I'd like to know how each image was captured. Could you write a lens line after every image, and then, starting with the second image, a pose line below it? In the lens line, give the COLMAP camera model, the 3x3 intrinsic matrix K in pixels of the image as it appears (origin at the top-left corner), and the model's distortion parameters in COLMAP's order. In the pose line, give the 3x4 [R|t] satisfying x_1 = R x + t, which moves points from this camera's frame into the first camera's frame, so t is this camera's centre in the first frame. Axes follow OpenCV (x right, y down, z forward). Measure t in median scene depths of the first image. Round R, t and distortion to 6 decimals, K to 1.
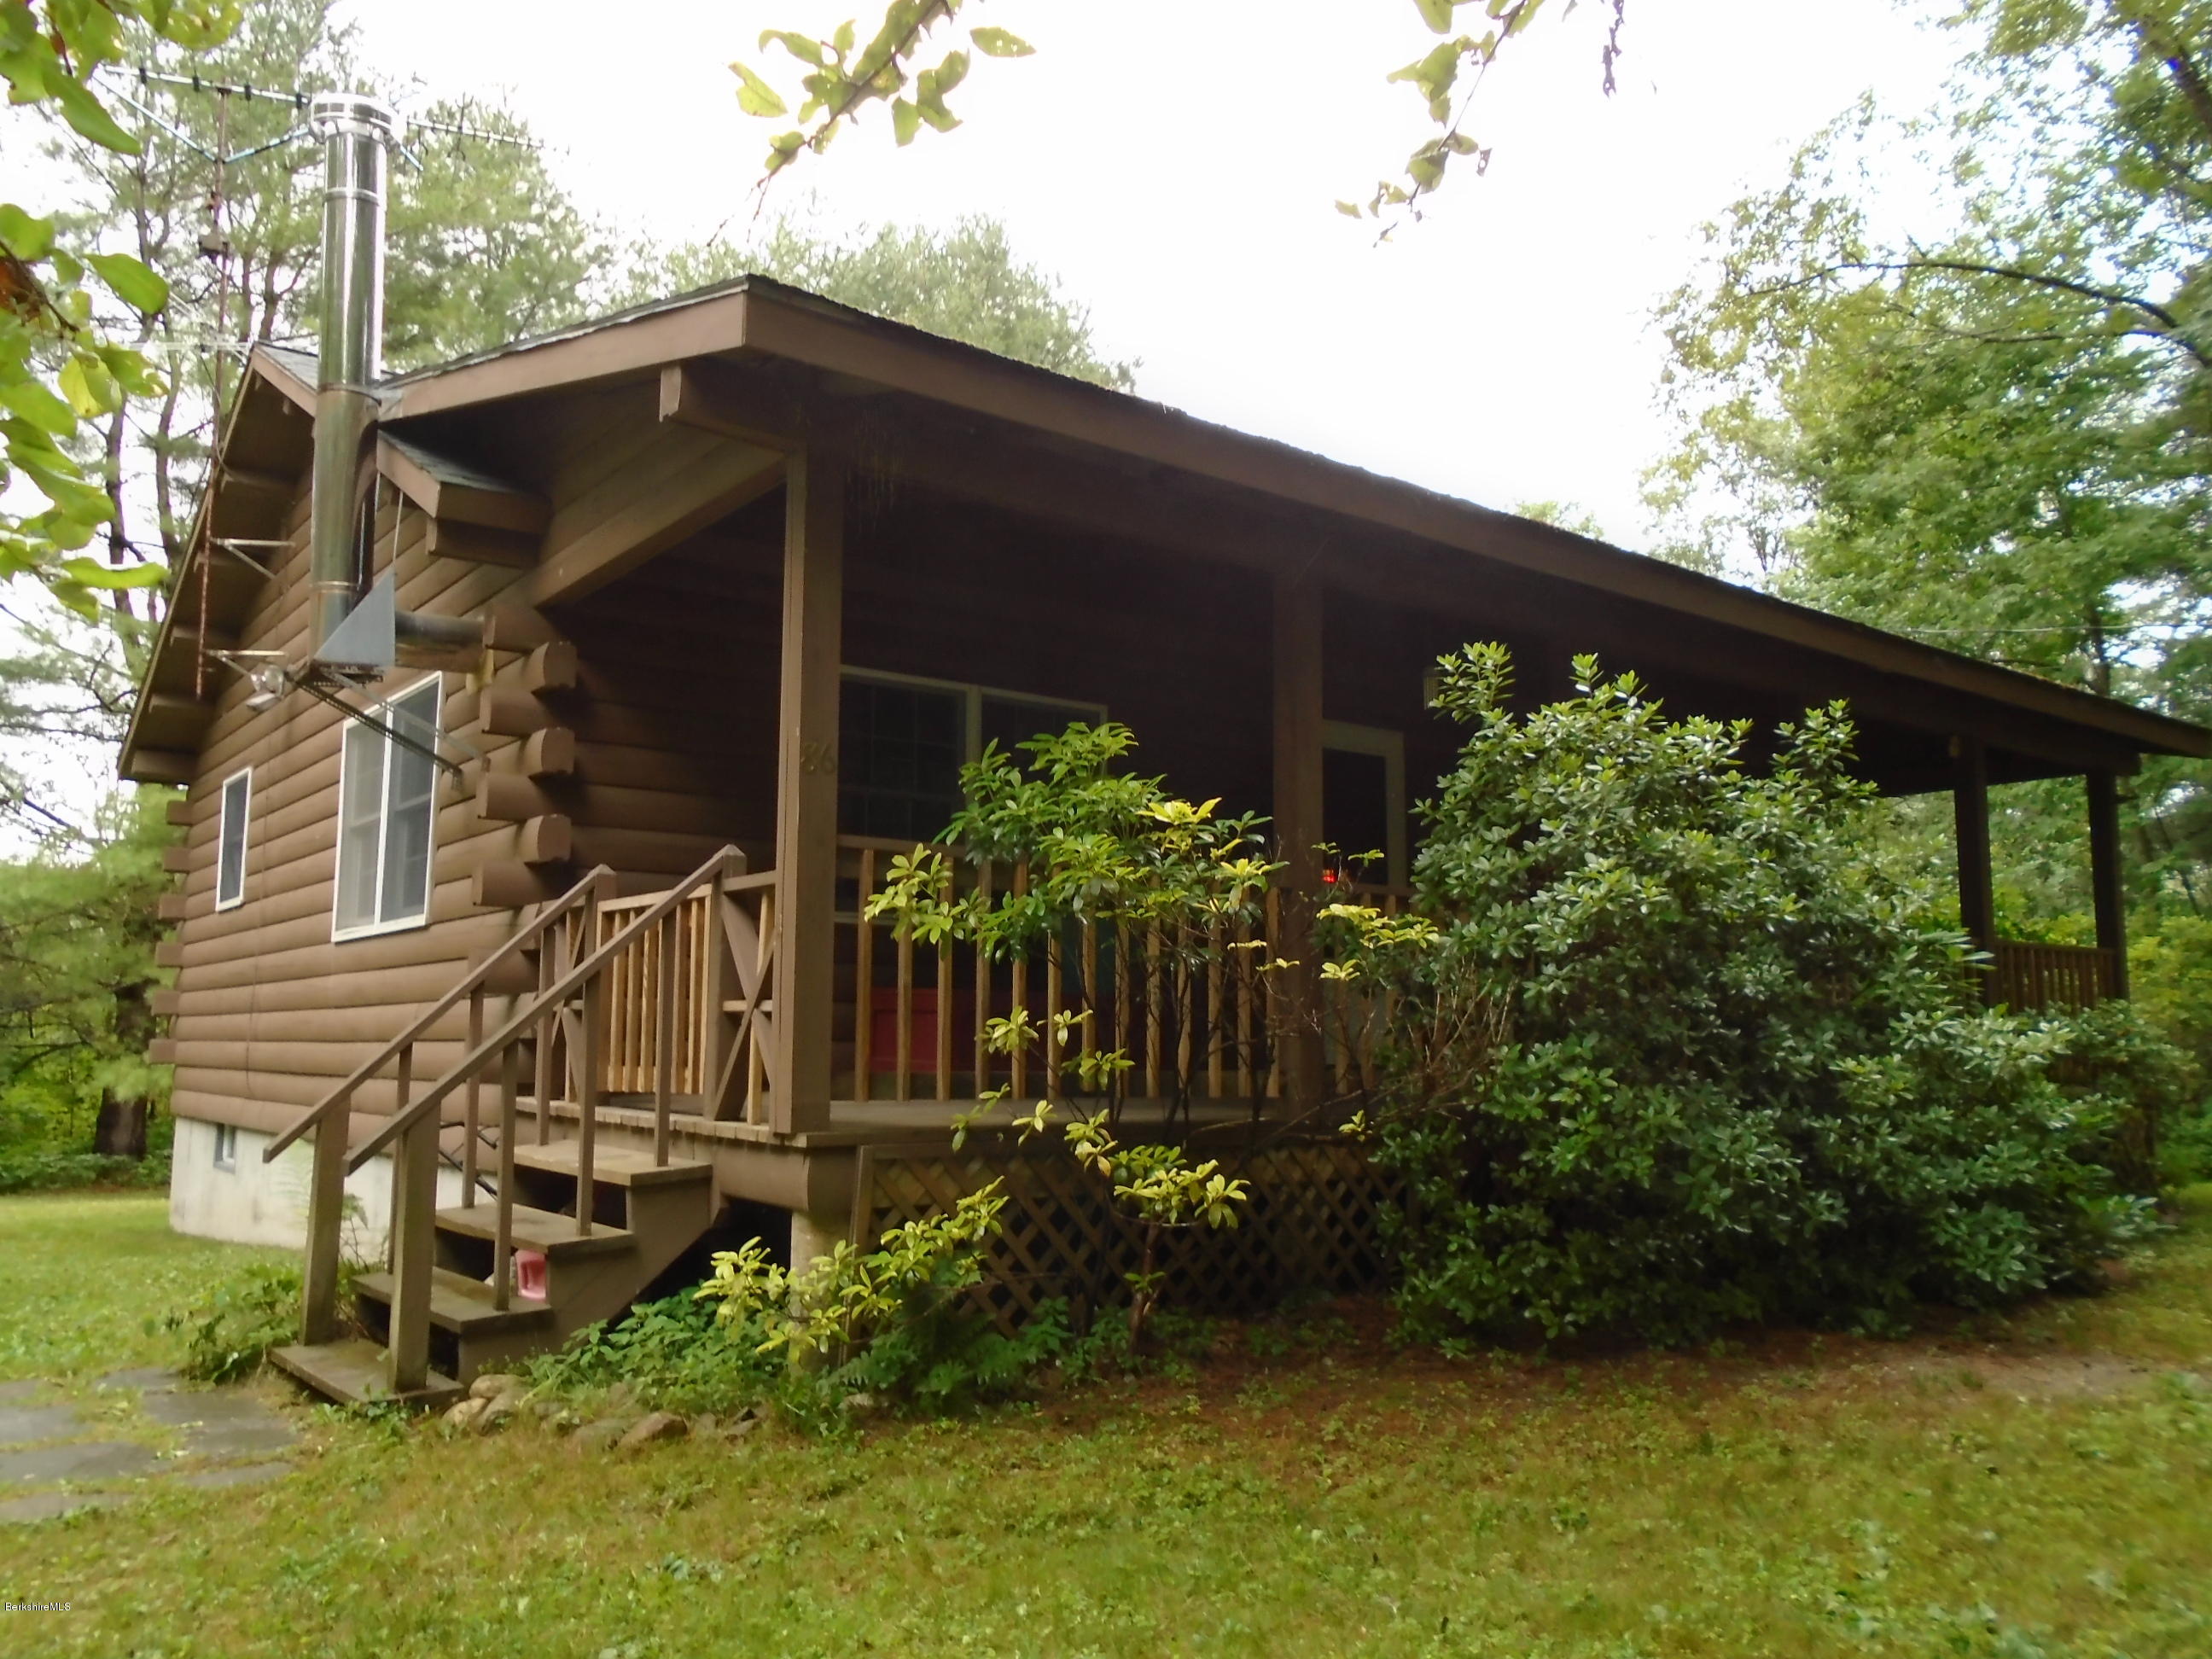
lens RADIAL K [[1672.9, 0, 1164.5], [0, 1672.9, 817.6], [0, 0, 1]] dist [-0.006613, 0.003886]
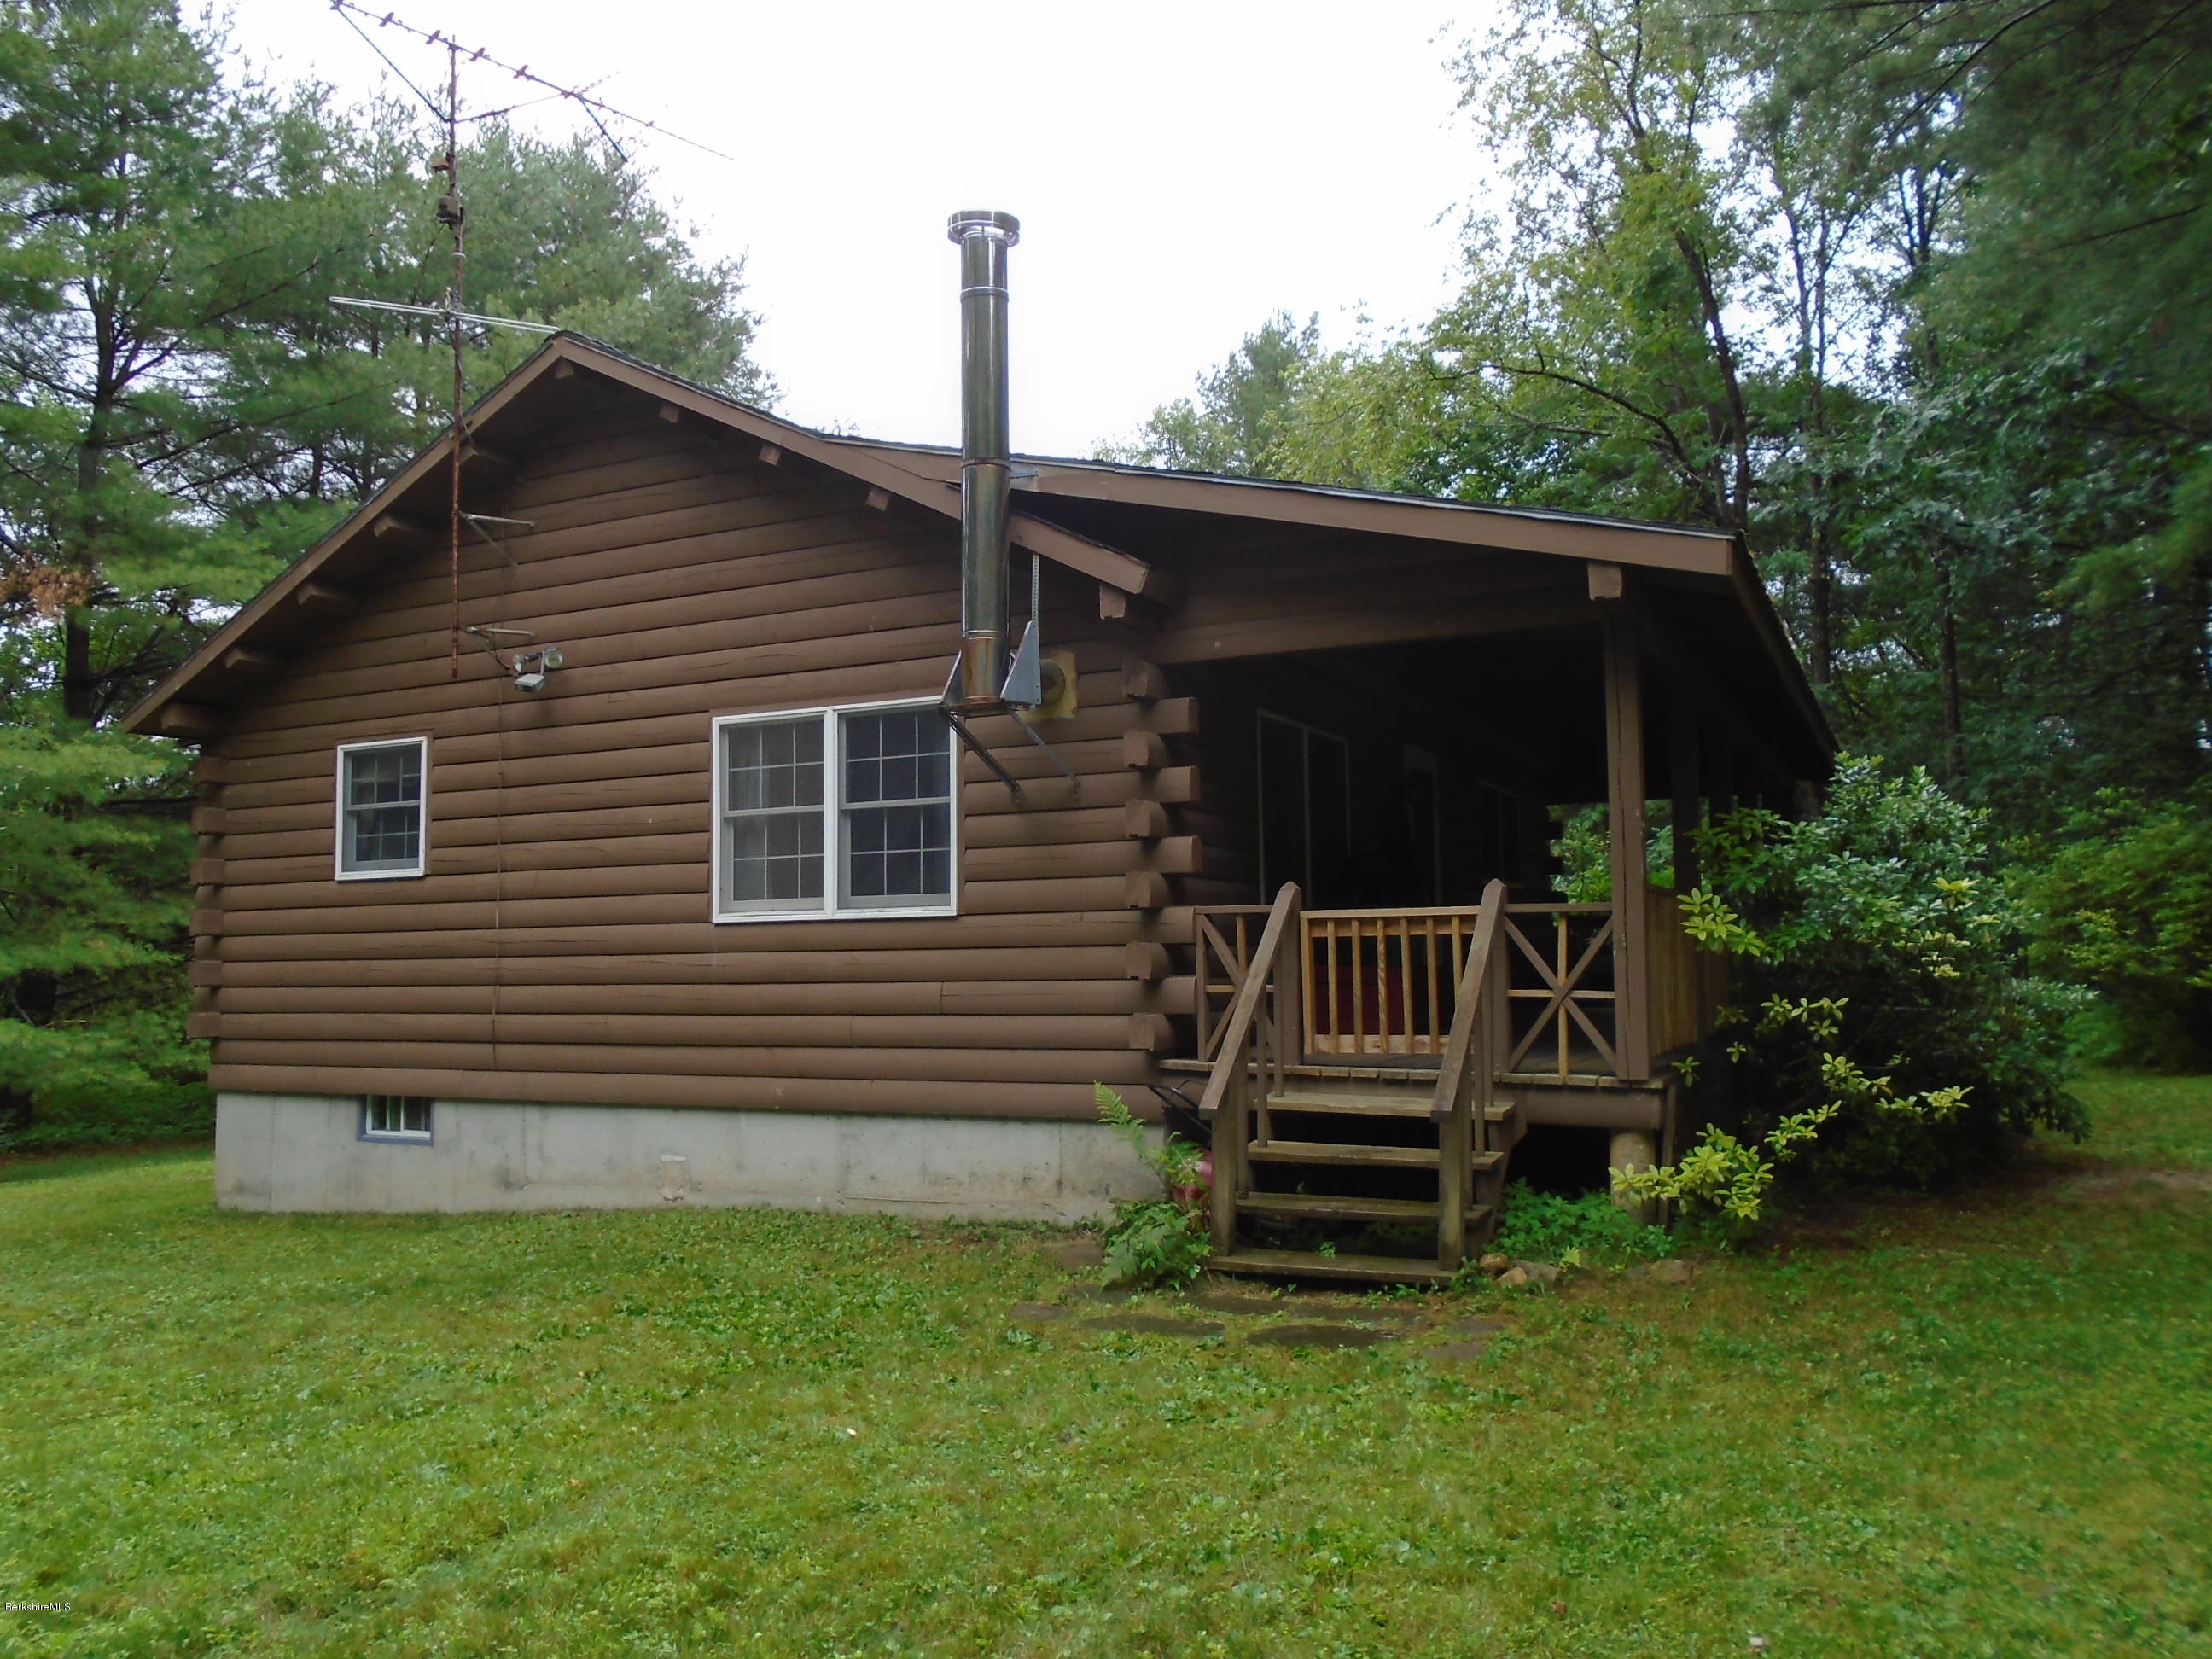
lens RADIAL K [[1672.9, 0, 1164.5], [0, 1672.9, 817.6], [0, 0, 1]] dist [-0.006613, 0.003886]
pose [[0.903741, 0.028726, 0.427115, -0.795557], [-0.047229, 0.998346, 0.032786, -0.048570], [-0.425467, -0.049802, 0.903603, -0.110017]]
